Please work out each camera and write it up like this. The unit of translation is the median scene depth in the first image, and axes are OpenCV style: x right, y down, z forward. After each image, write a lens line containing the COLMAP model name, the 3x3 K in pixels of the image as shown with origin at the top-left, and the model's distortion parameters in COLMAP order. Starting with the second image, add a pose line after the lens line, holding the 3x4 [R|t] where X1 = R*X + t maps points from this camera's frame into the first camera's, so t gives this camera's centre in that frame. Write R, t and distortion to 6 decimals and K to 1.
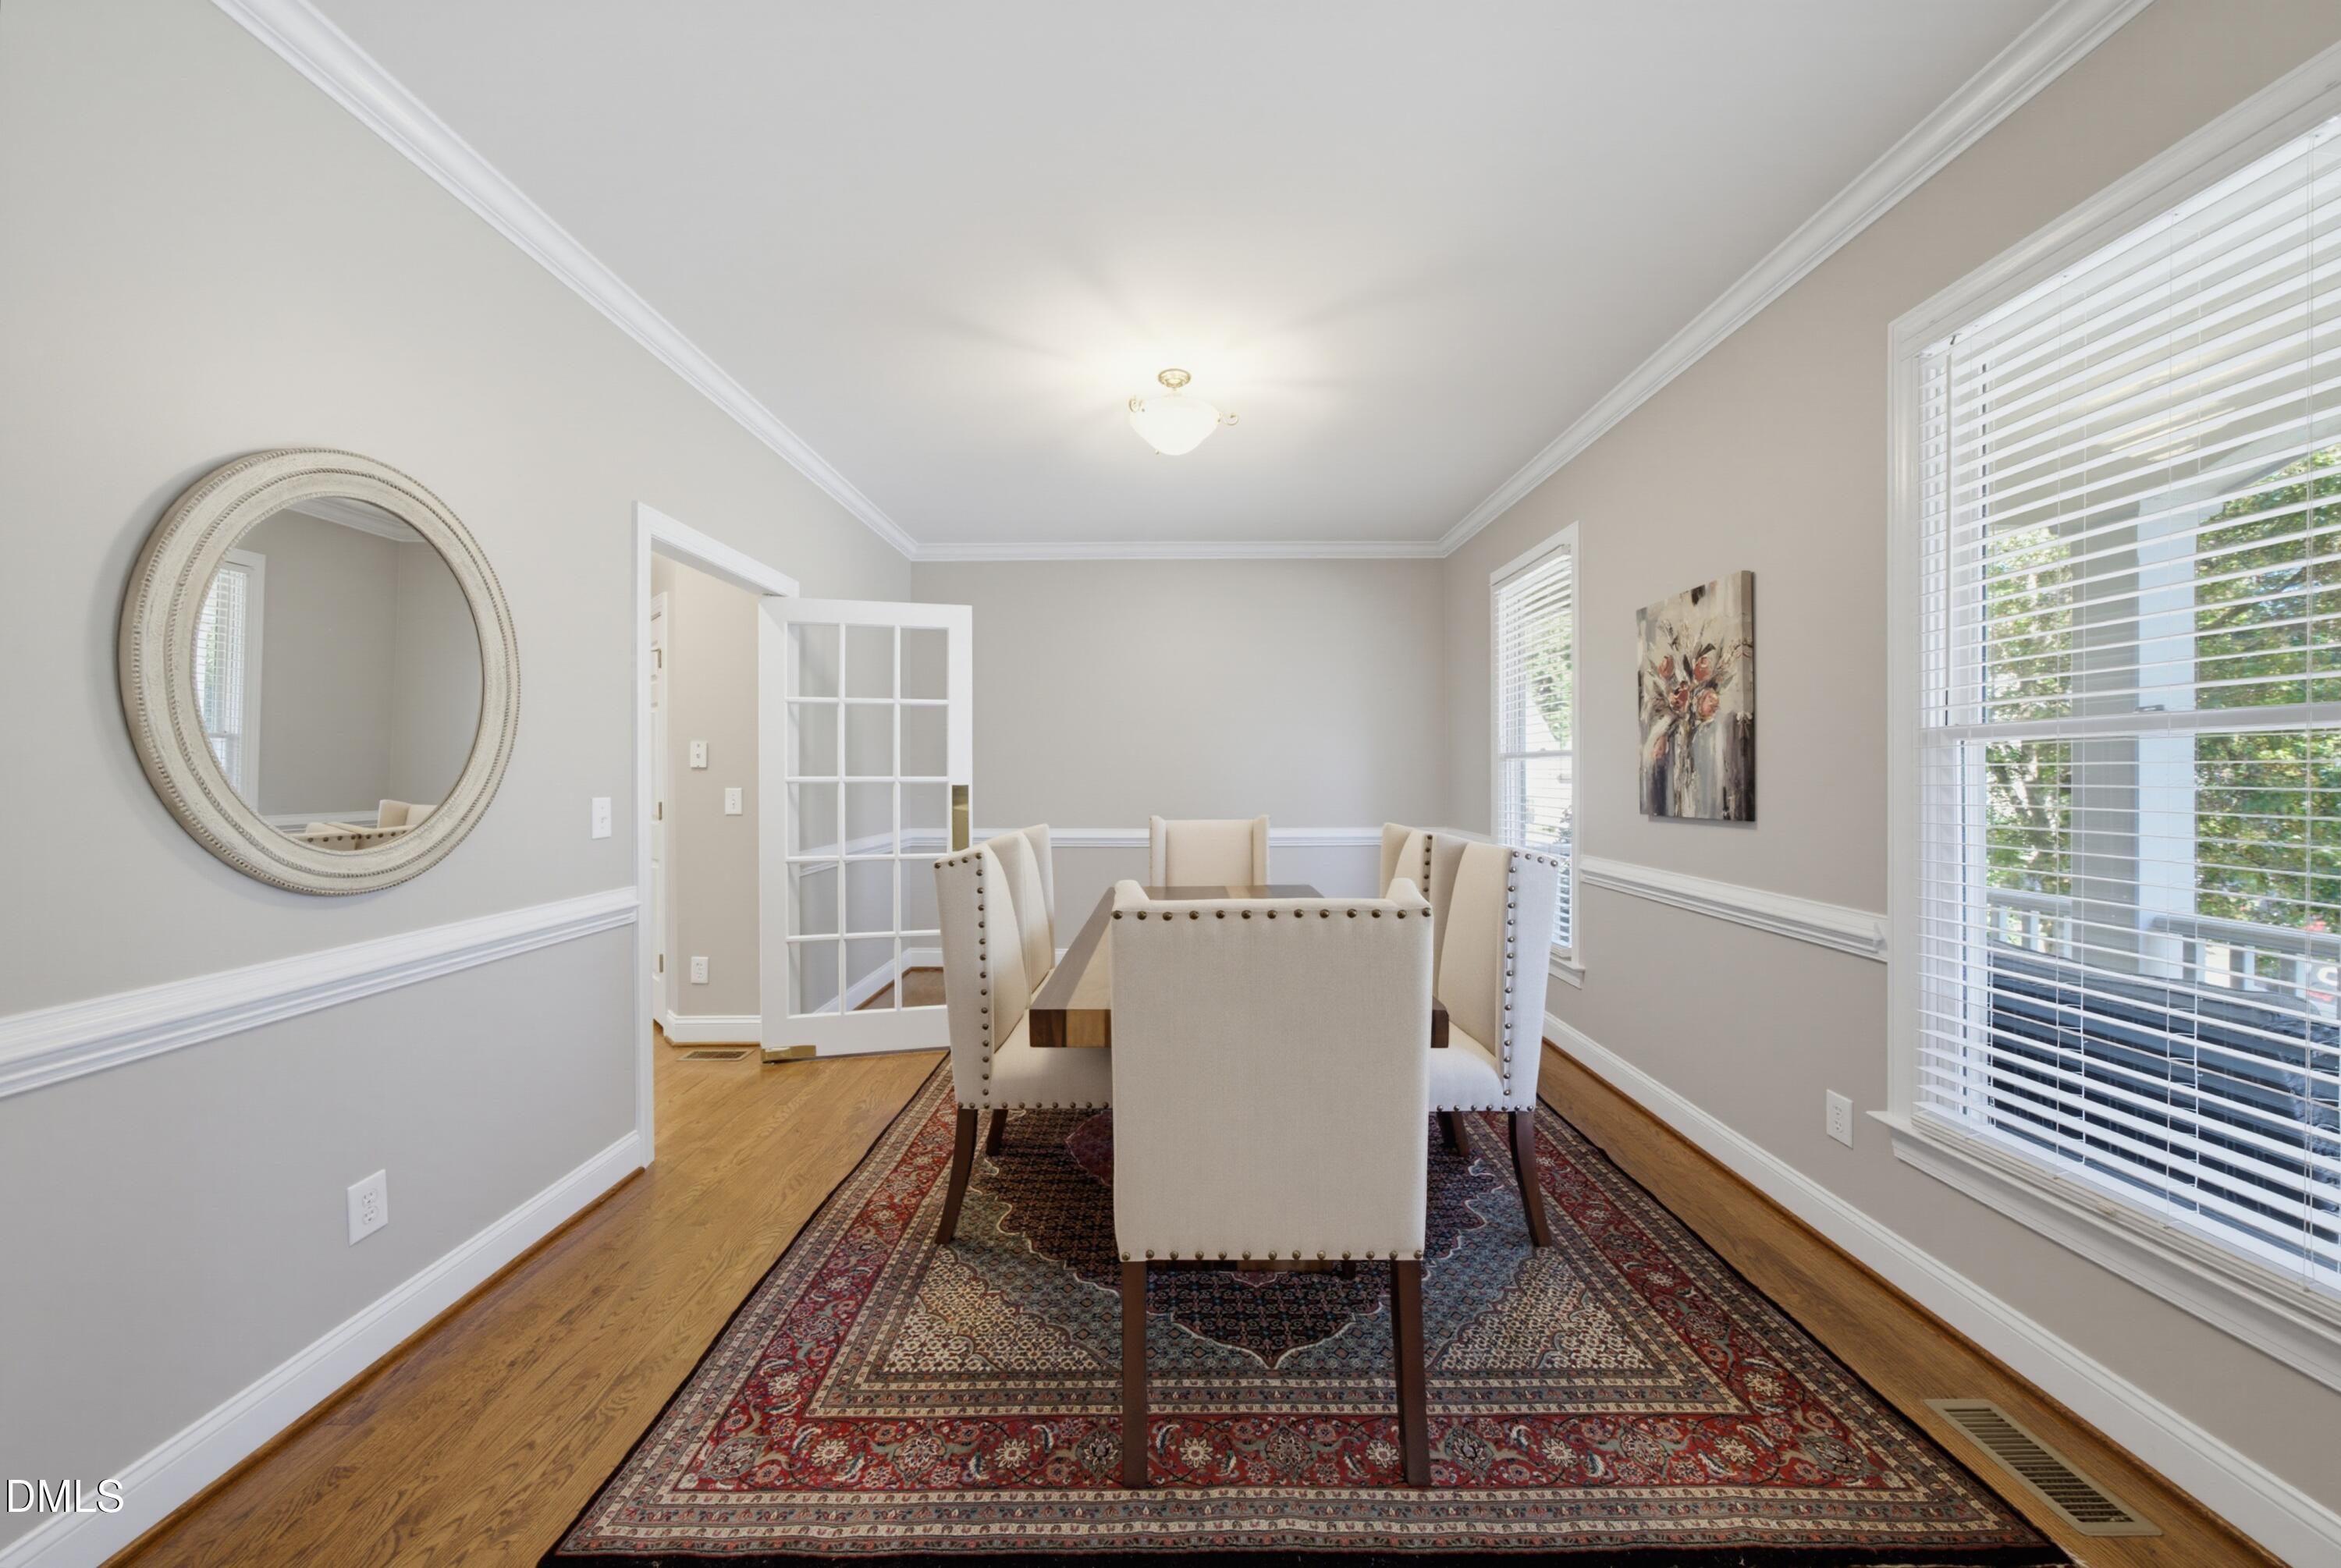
lens RADIAL K [[801.7, 0, 1172.7], [0, 801.7, 770.1], [0, 0, 1]] dist [0.000155, -0.000367]
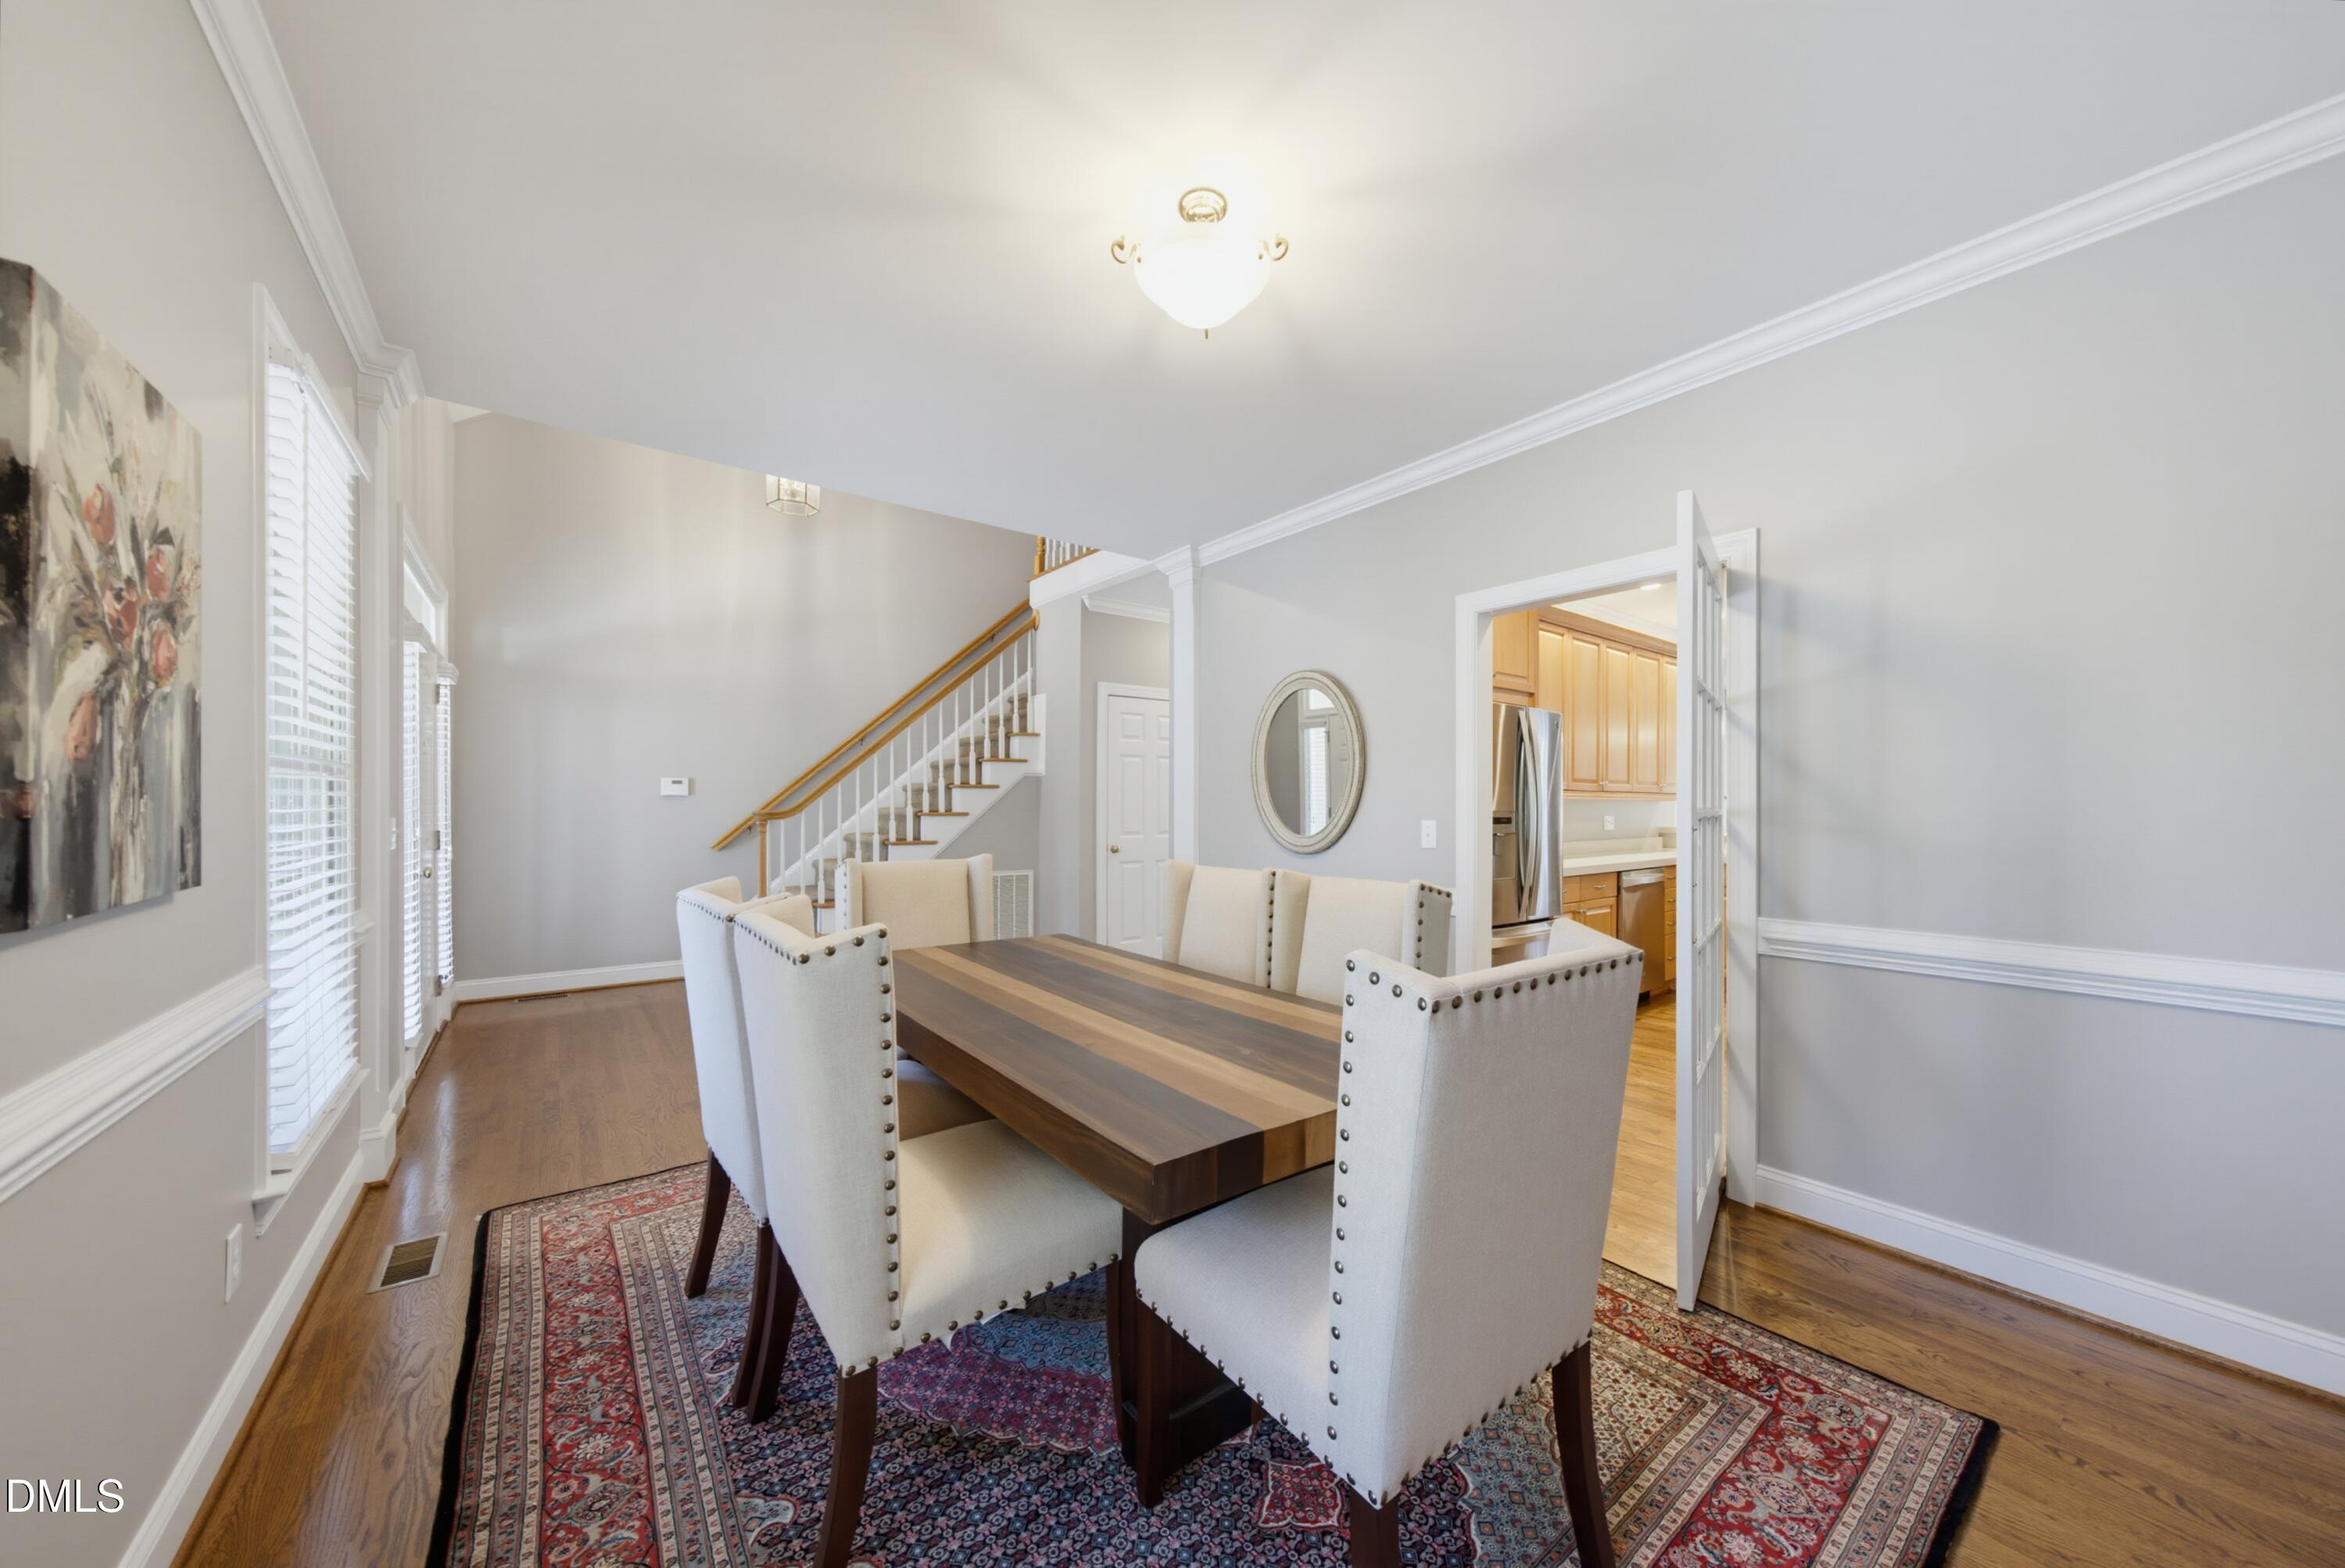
lens RADIAL K [[809.6, 0, 1175.6], [0, 809.6, 801.2], [0, 0, 1]] dist [-0.000528, -0.000095]
pose [[-0.799431, -0.002984, -0.600750, 0.493304], [0.001529, 0.999974, -0.007002, 0.009300], [0.600755, -0.006516, -0.799406, 1.796781]]
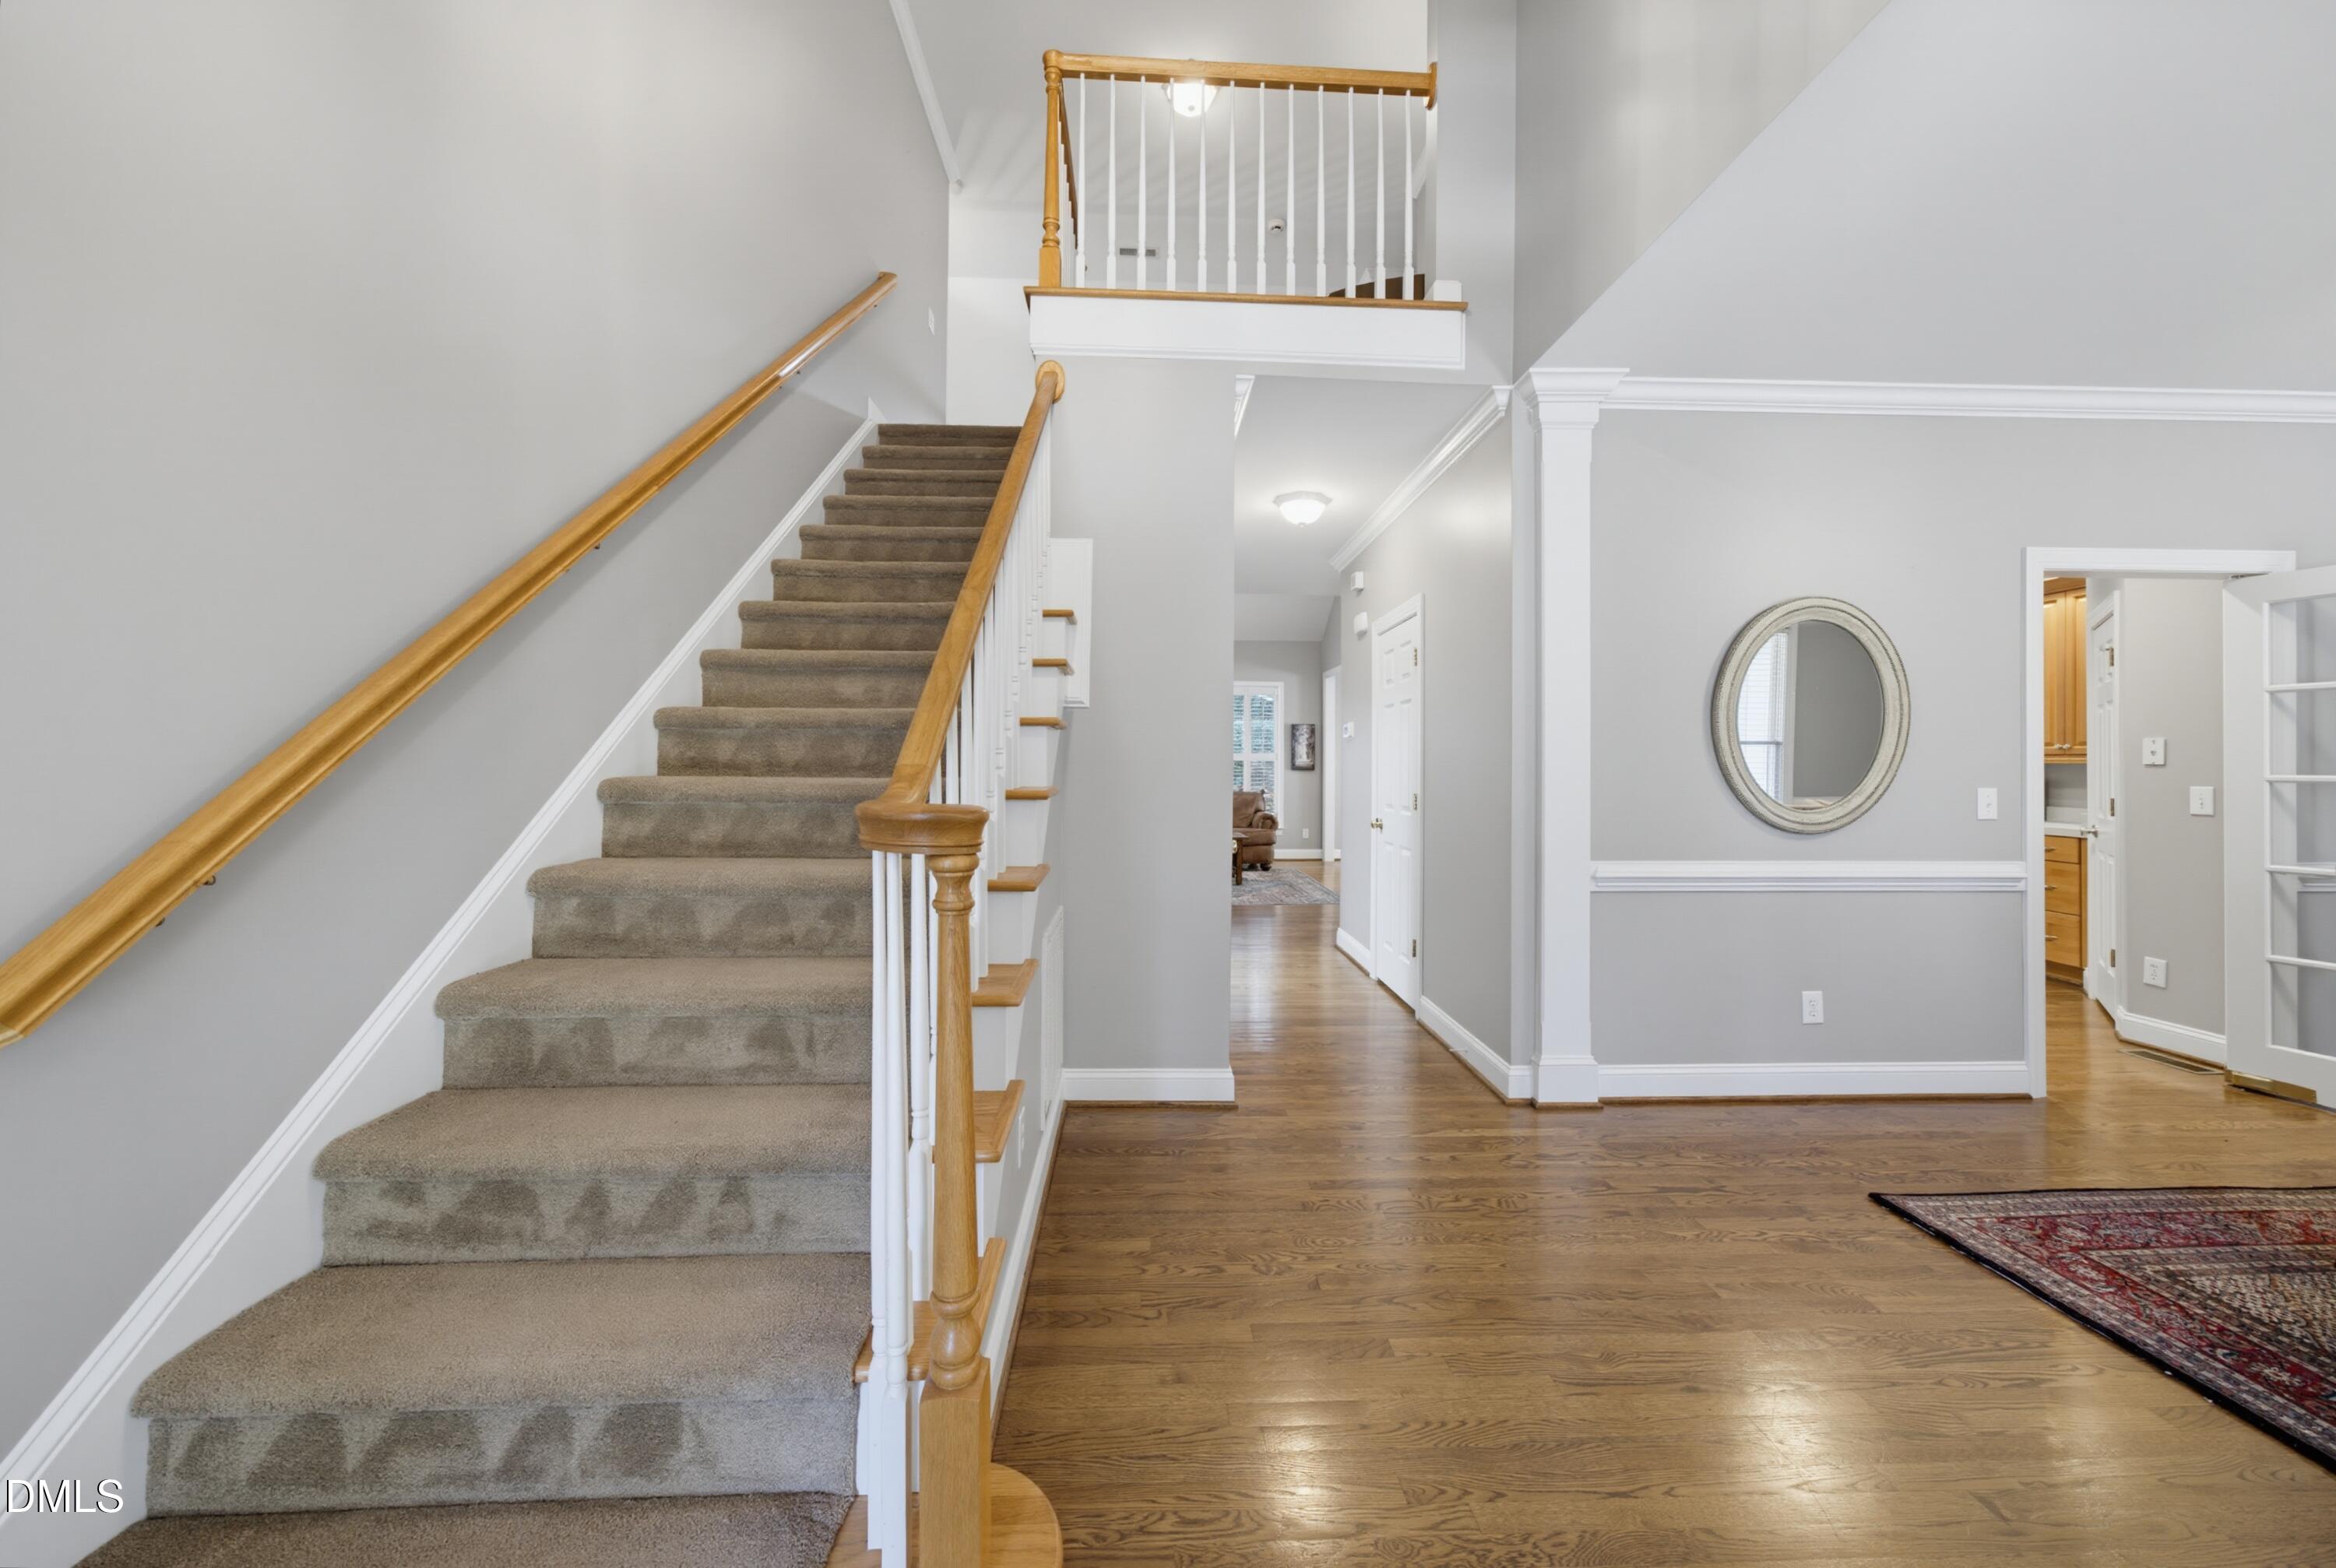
lens RADIAL K [[800.1, 0, 1170.2], [0, 800.1, 770.2], [0, 0, 1]] dist [0.000155, -0.000367]
pose [[0.037876, 0.007424, -0.999255, 0.507775], [-0.000746, 0.999972, 0.007401, -0.003224], [0.999282, 0.000465, 0.037881, -0.354737]]
